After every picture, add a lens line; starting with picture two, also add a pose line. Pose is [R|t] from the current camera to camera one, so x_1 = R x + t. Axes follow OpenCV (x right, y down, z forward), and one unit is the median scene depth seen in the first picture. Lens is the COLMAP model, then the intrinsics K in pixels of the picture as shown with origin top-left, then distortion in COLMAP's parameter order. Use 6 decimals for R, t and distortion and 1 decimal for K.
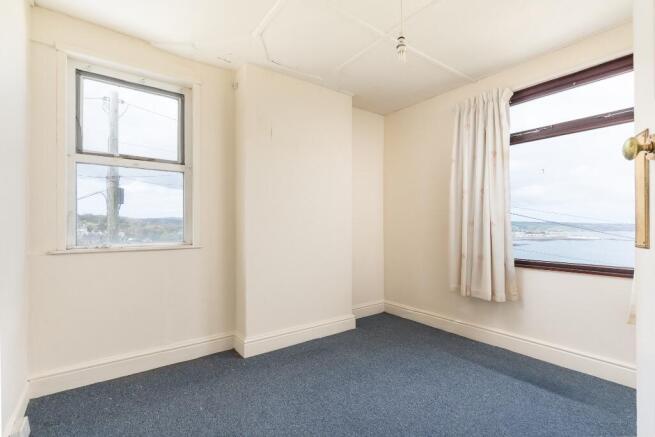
lens RADIAL K [[314.2, 0, 329.5], [0, 314.2, 222.4], [0, 0, 1]] dist [-0.002617, 0.001431]
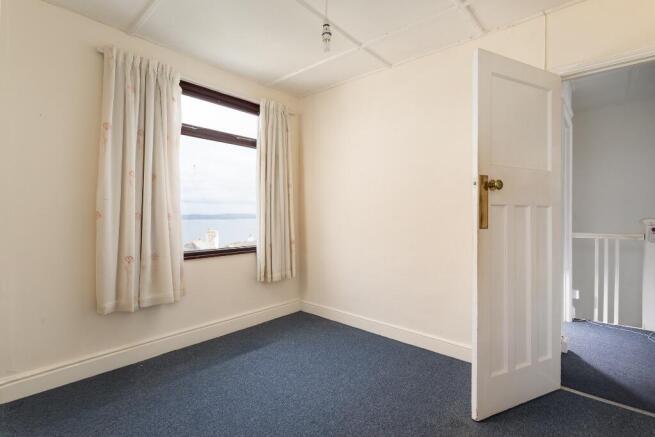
lens RADIAL K [[314.2, 0, 329.4], [0, 314.2, 216.5], [0, 0, 1]] dist [-0.002617, 0.001431]
pose [[-0.210206, 0.001881, 0.977655, -0.473524], [-0.005990, 0.999977, -0.003211, 0.005583], [-0.977639, -0.006531, -0.210190, 0.786202]]
